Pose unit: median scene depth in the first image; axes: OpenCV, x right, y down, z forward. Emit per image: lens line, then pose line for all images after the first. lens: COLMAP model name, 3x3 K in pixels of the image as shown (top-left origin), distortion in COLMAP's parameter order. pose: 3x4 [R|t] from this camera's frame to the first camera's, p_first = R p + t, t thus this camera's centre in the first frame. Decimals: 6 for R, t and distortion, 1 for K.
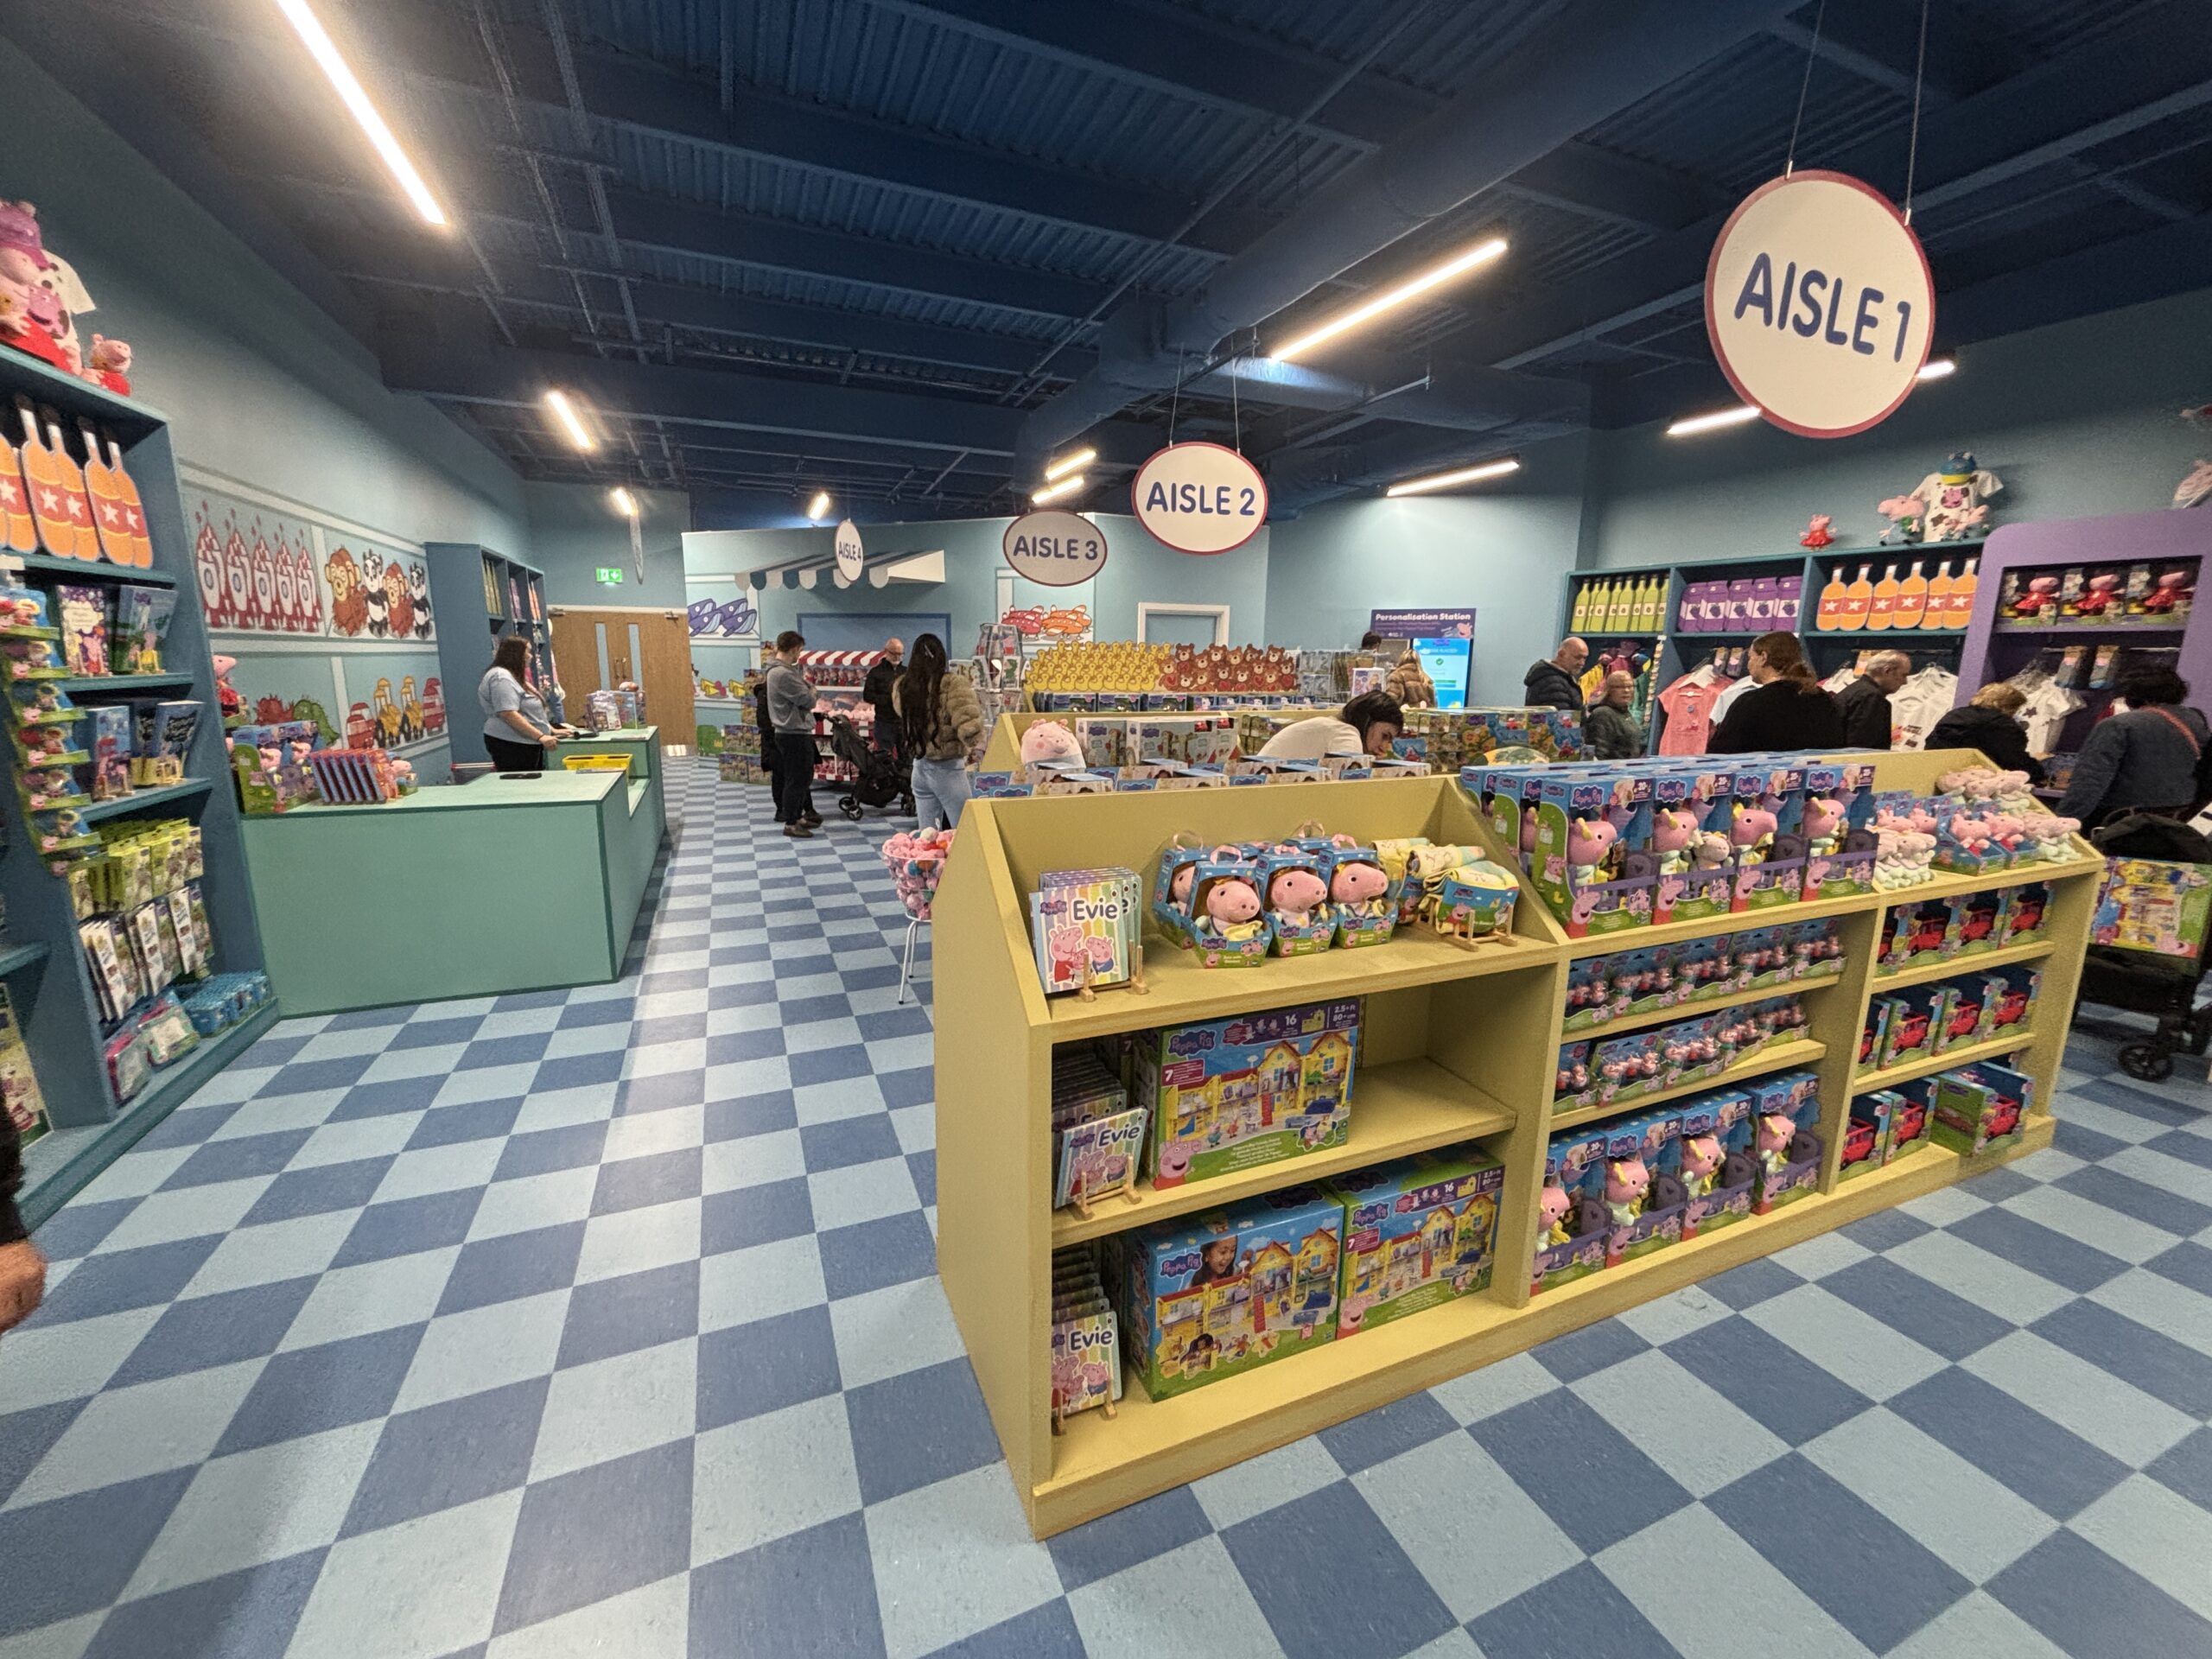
lens RADIAL K [[890.7, 0, 1106.0], [0, 890.7, 829.5], [0, 0, 1]] dist [-0.000564, -0.000133]
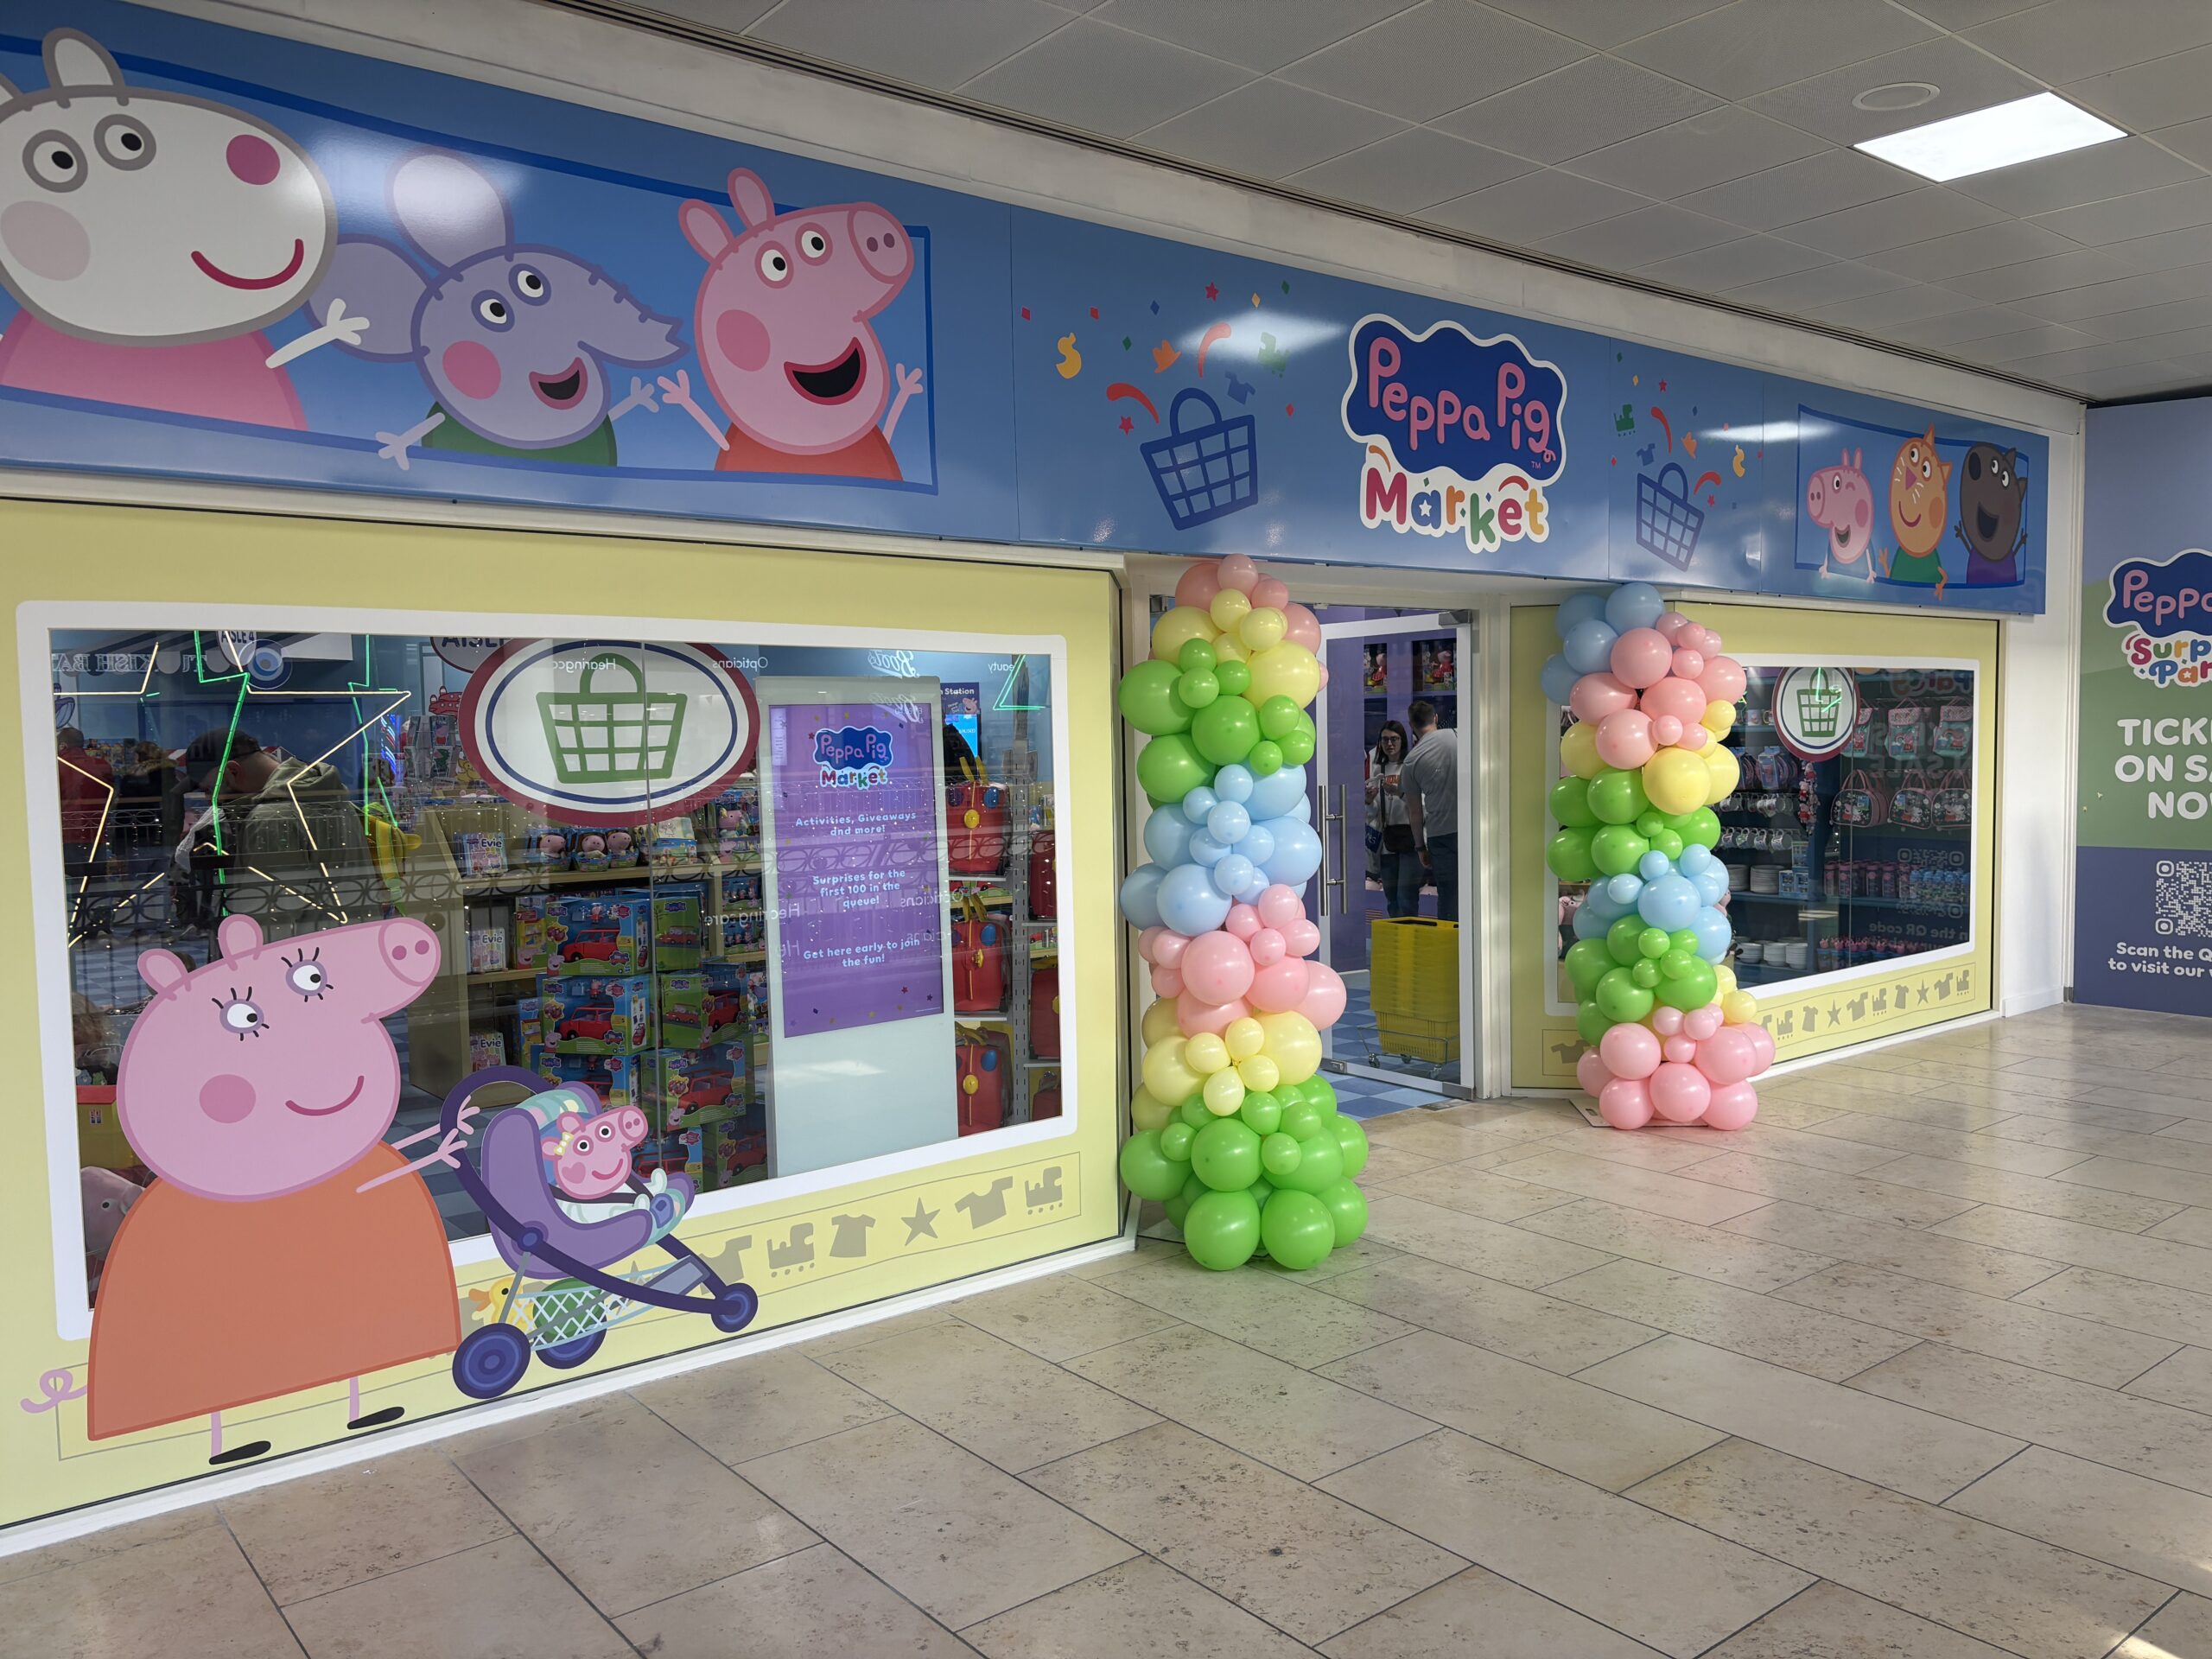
lens RADIAL K [[1672.4, 0, 1106.0], [0, 1672.4, 829.5], [0, 0, 1]] dist [0.053908, -0.006499]
pose [[0.963315, -0.043939, 0.264751, 0.330976], [0.079088, 0.989175, -0.123602, 0.599549], [-0.256454, 0.140007, 0.956363, -3.146860]]
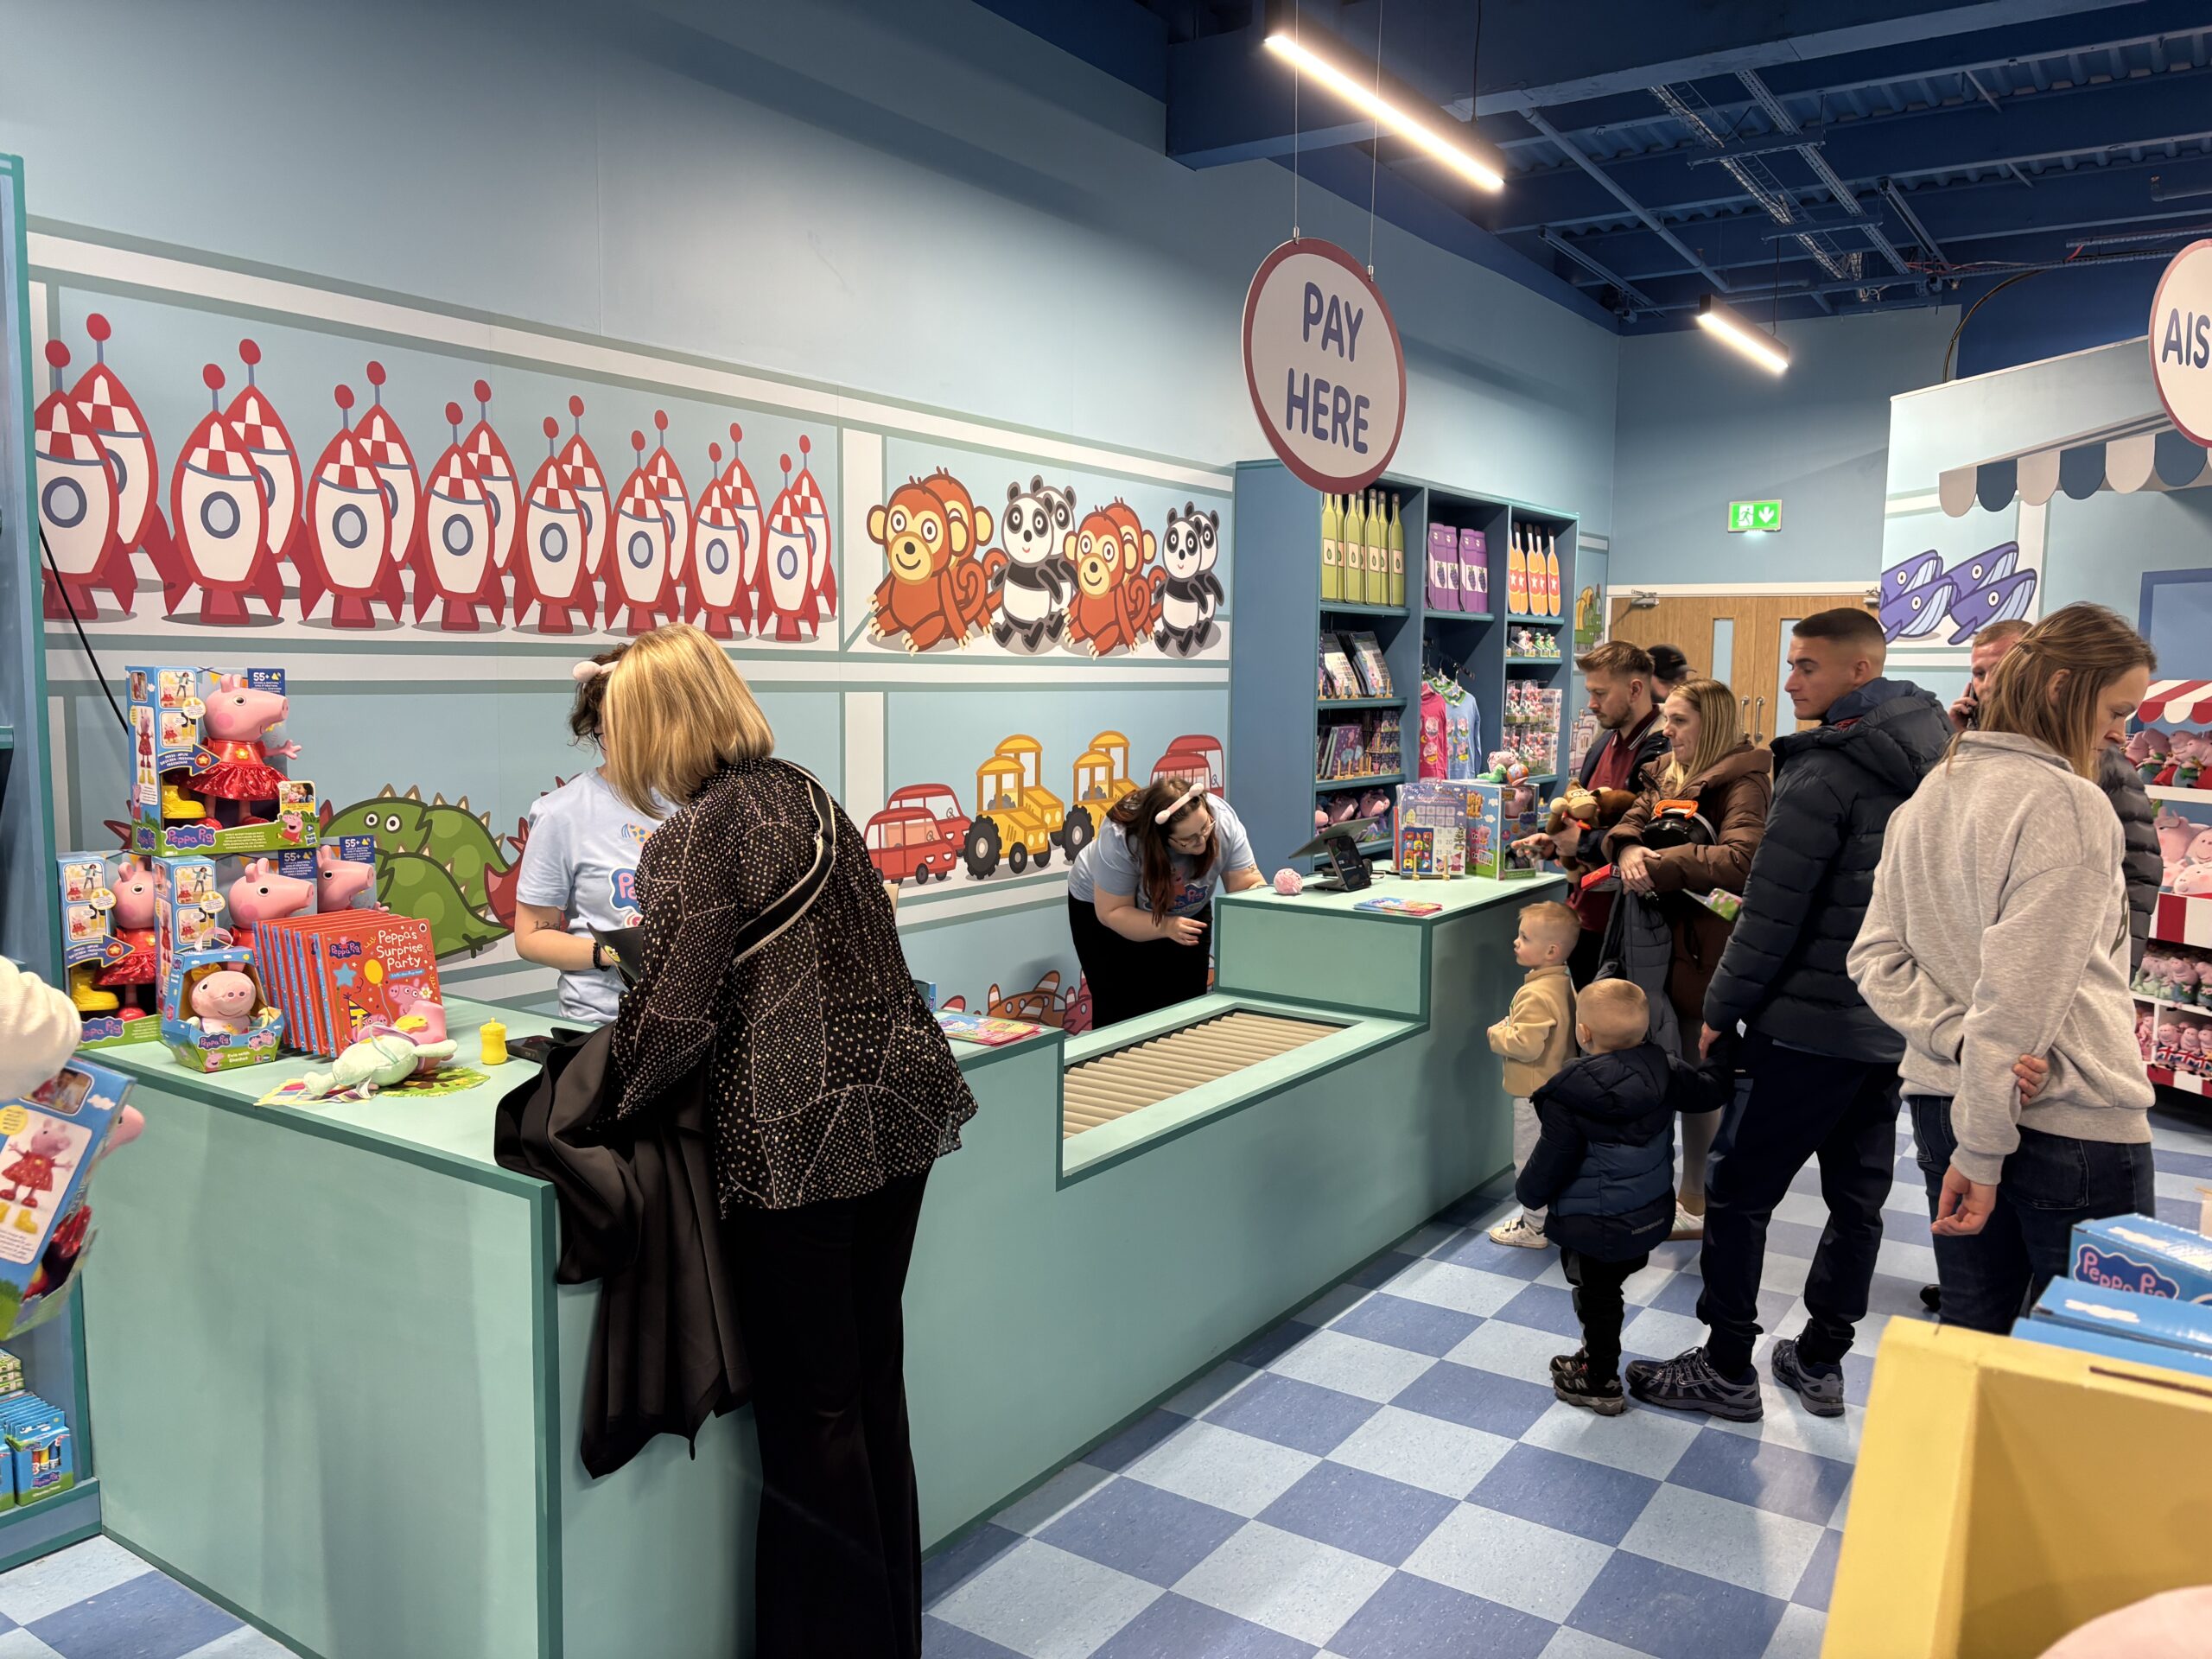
lens RADIAL K [[1672.4, 0, 1106.0], [0, 1672.4, 829.5], [0, 0, 1]] dist [0.053908, -0.006499]
pose [[0.541853, 0.076911, -0.836947, -0.010431], [-0.168230, 0.985577, -0.018346, -0.112543], [0.823464, 0.150740, 0.546977, 0.556643]]
